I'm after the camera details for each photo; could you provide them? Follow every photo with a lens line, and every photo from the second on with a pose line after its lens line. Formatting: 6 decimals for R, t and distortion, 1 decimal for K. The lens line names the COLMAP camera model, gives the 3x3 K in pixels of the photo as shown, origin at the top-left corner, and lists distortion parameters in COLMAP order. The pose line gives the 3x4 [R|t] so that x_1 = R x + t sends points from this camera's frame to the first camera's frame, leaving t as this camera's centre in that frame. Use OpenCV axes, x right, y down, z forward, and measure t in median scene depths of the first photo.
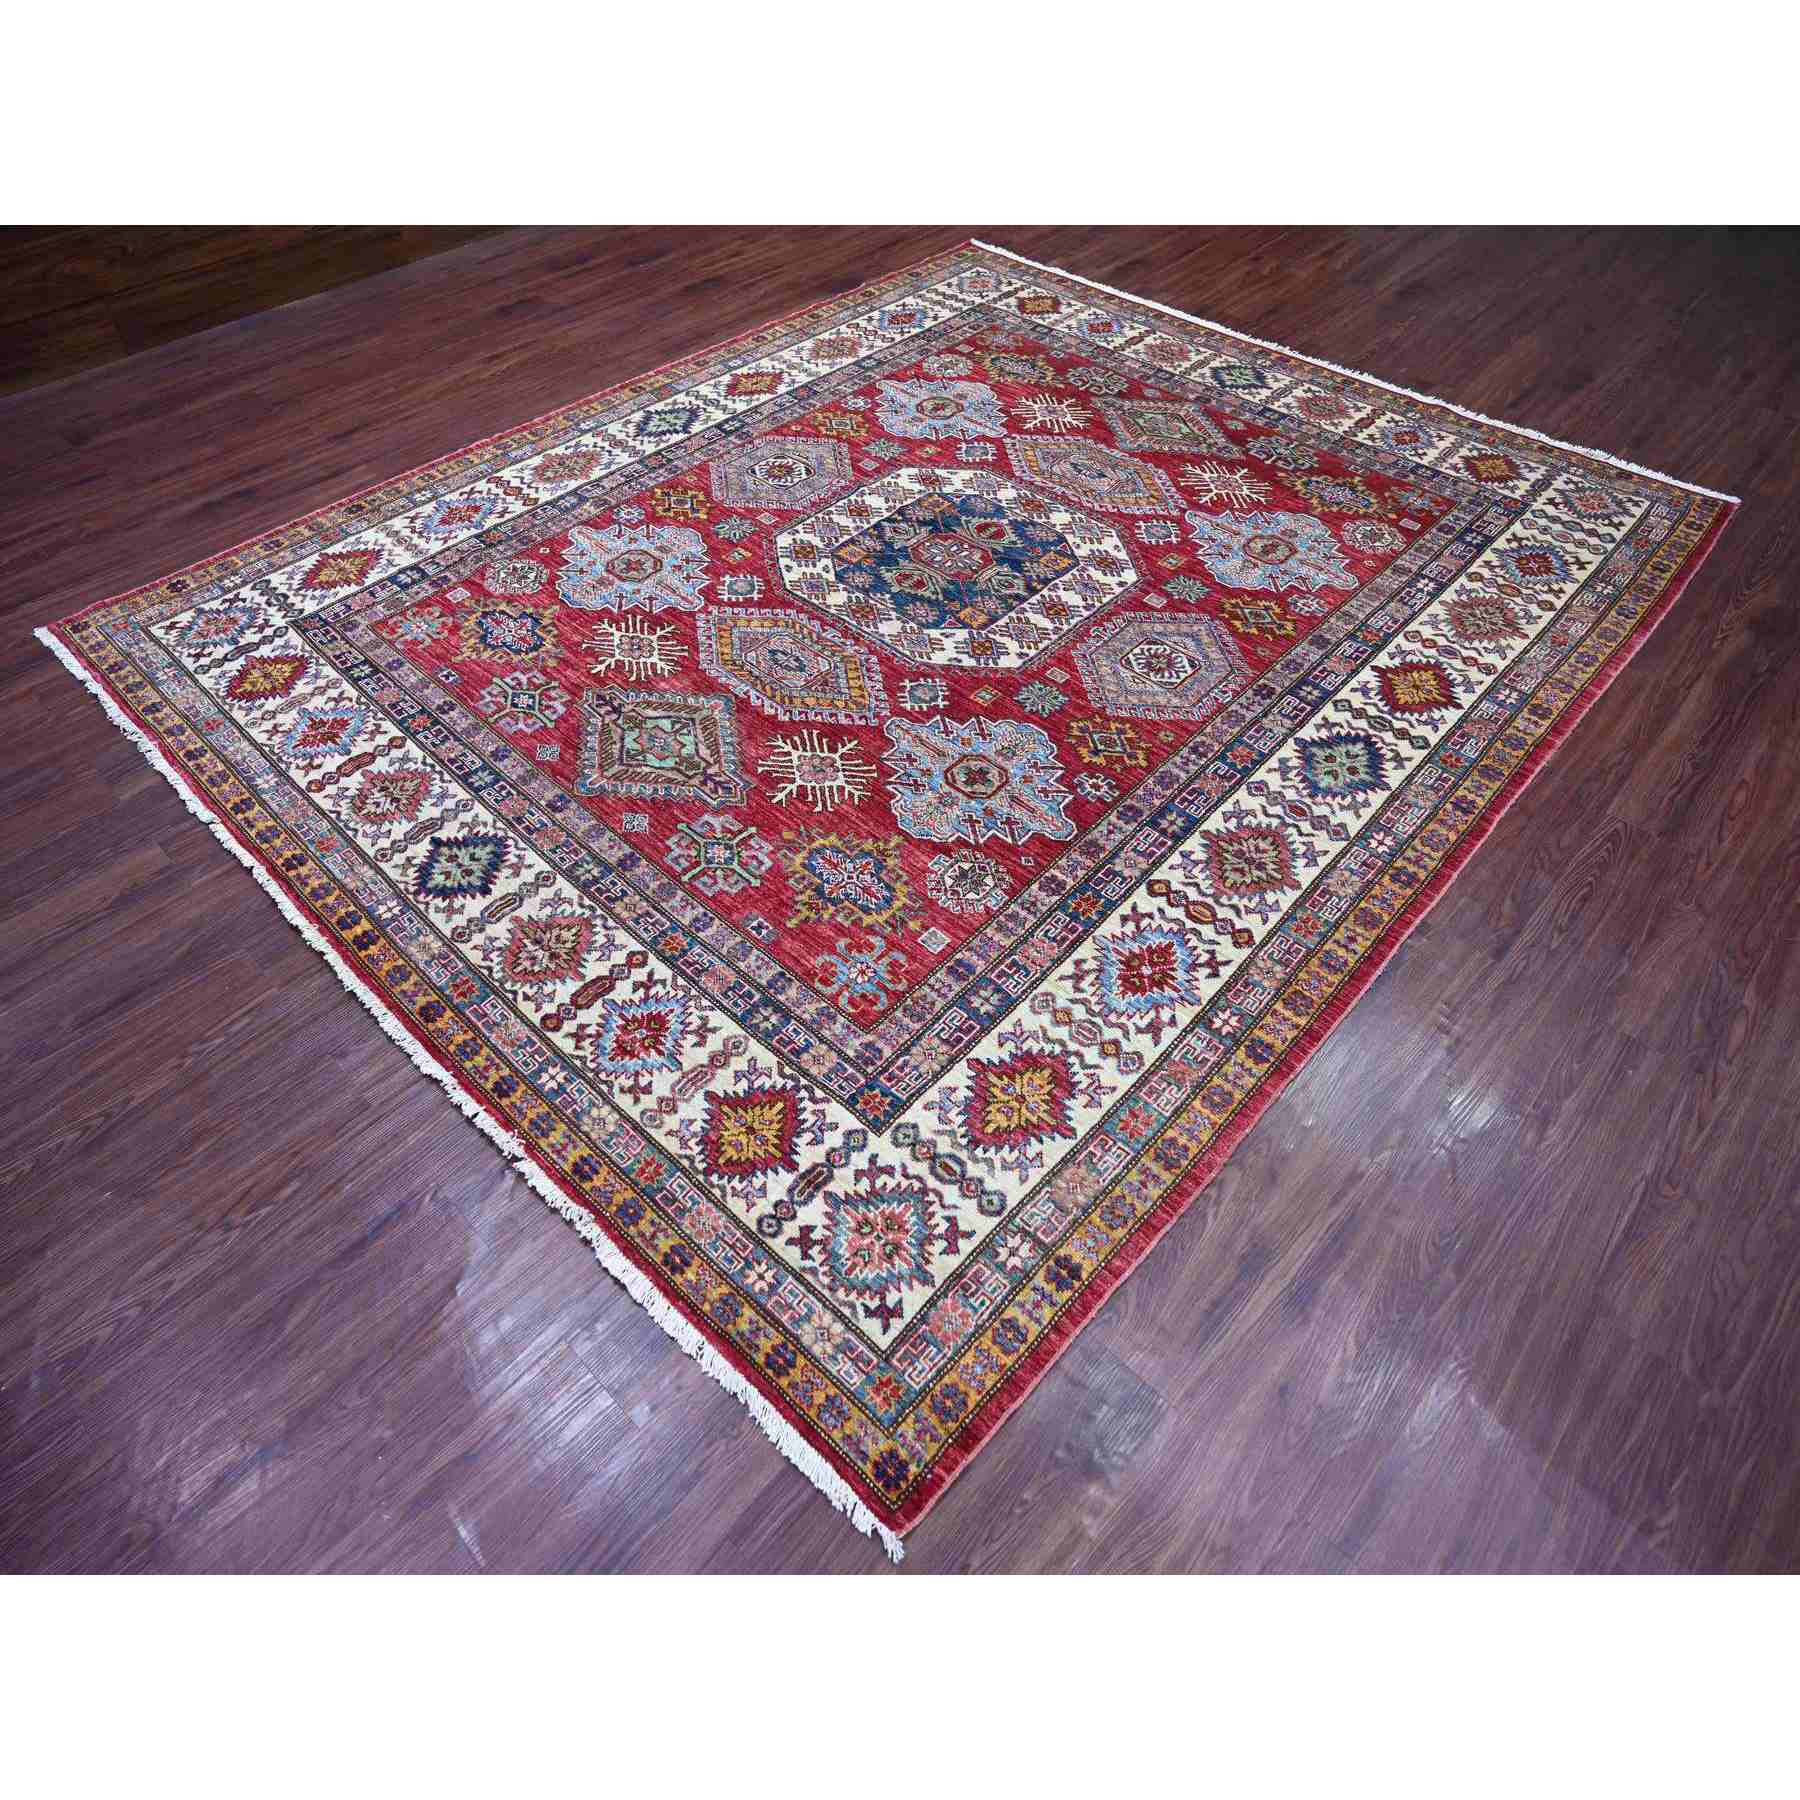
lens RADIAL K [[1070.9, 0, 931.6], [0, 1070.9, 898.7], [0, 0, 1]] dist [-0.008281, -0.000955]
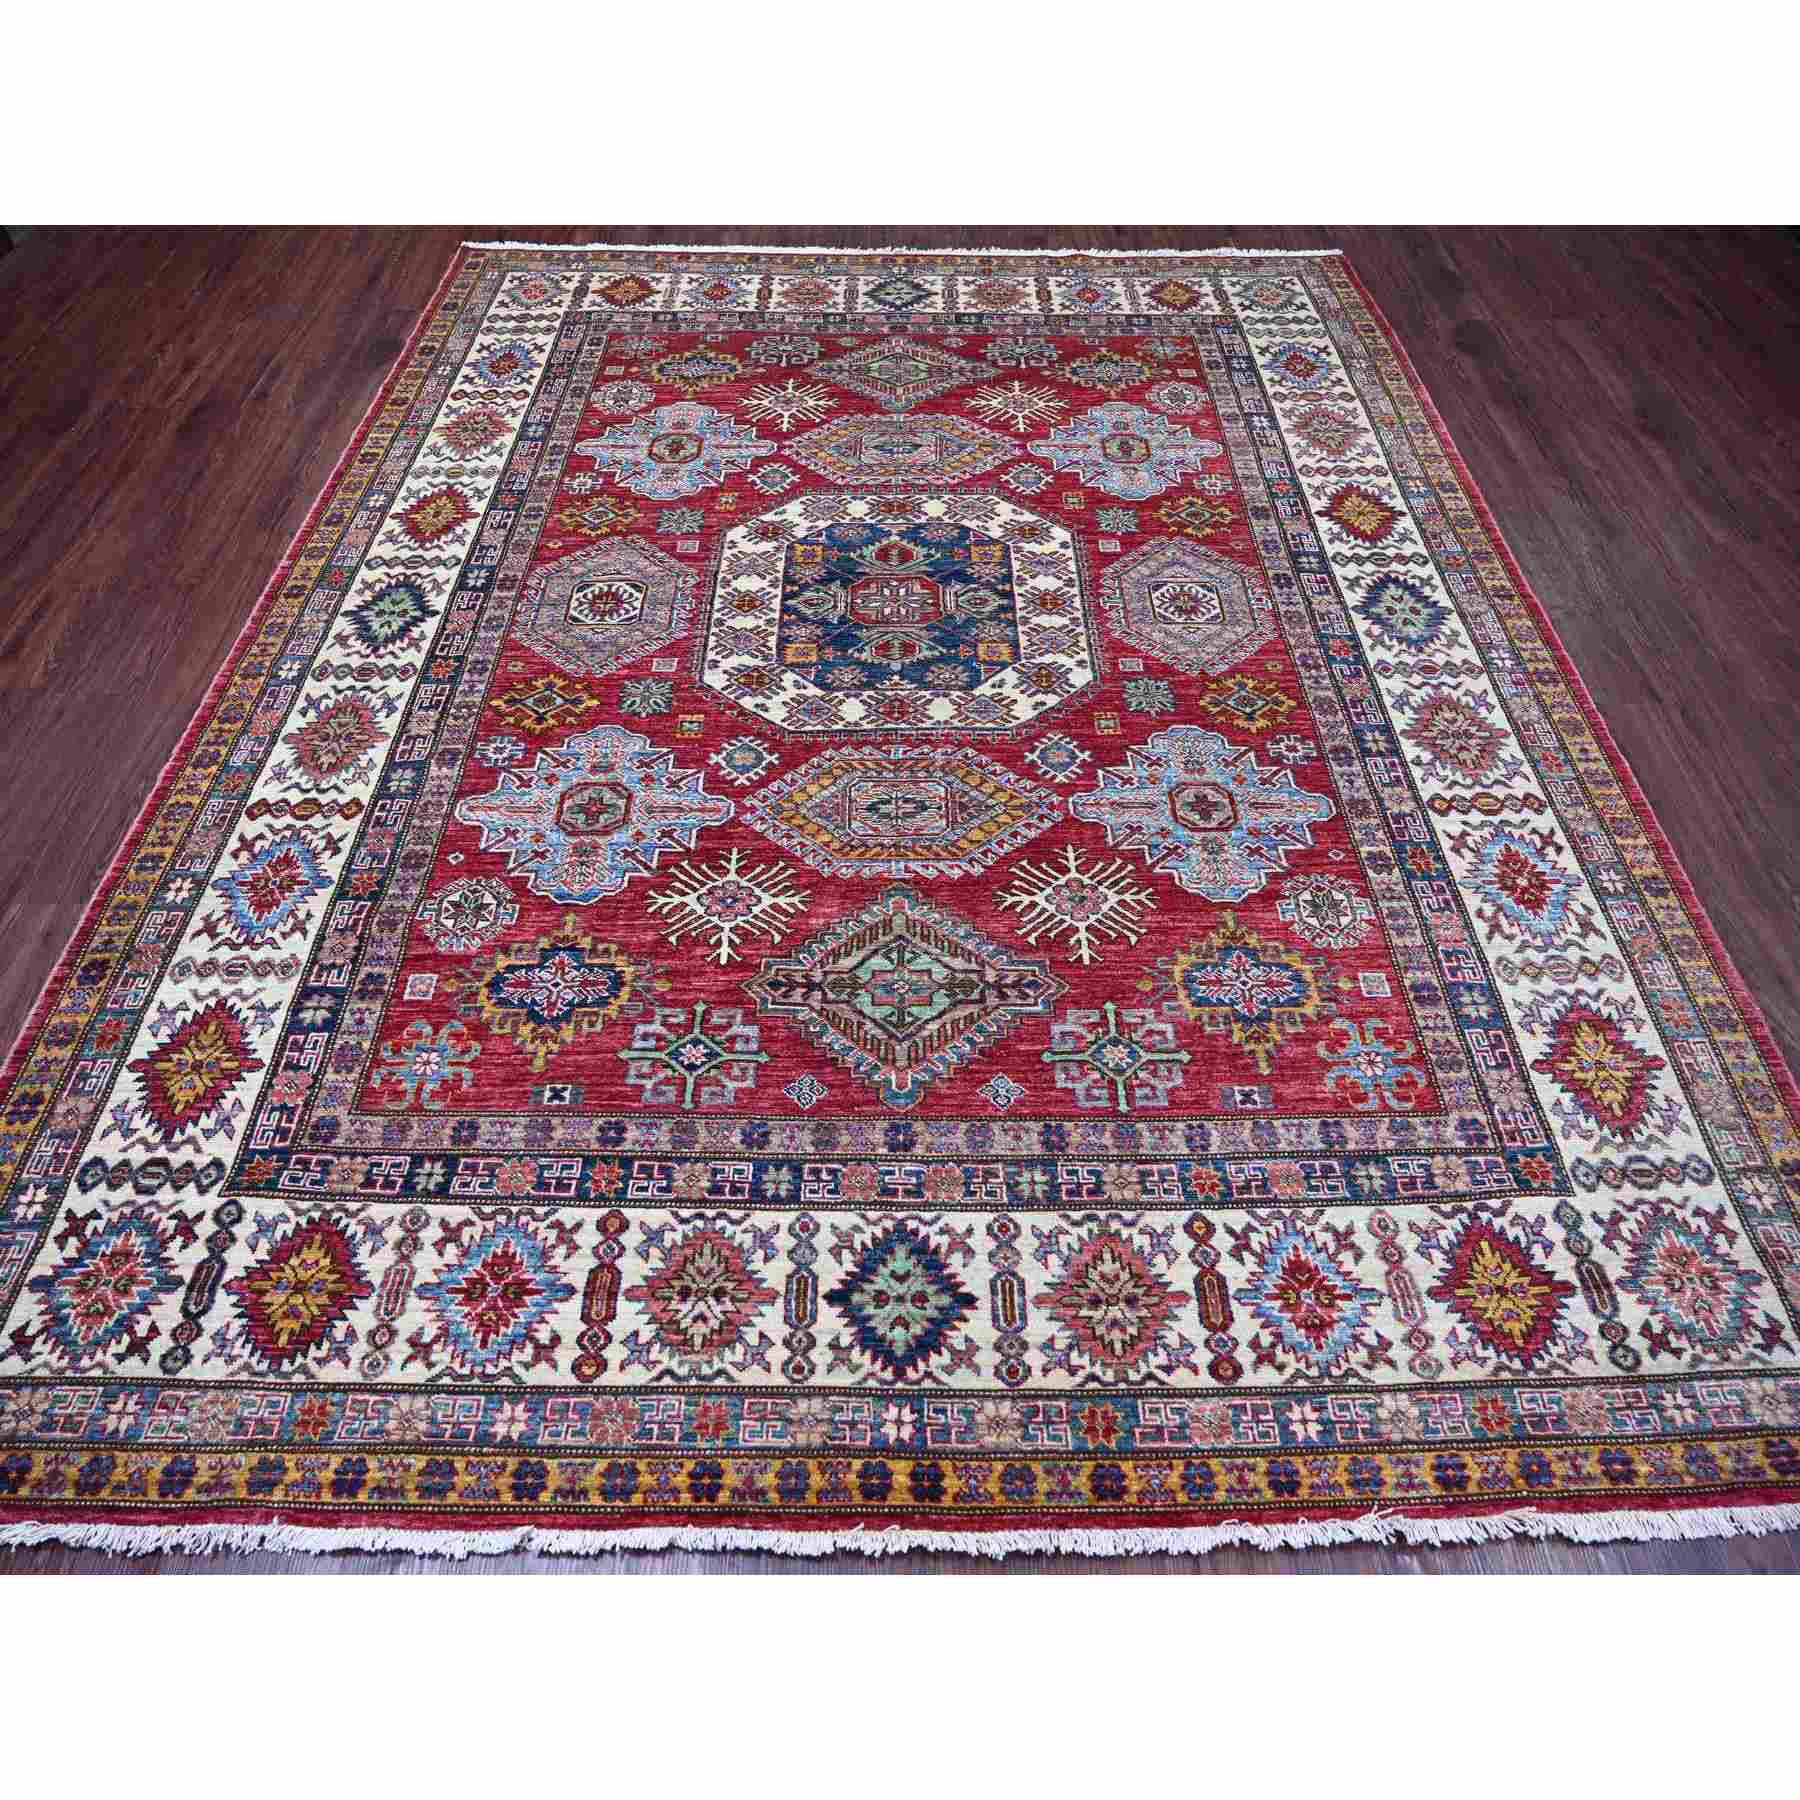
lens RADIAL K [[1070.9, 0, 931.6], [0, 1070.9, 898.7], [0, 0, 1]] dist [-0.008281, -0.000955]
pose [[0.731691, -0.548266, 0.405010, -0.483124], [0.519282, 0.833250, 0.189844, -0.312361], [-0.441560, 0.071408, 0.894386, 0.308882]]
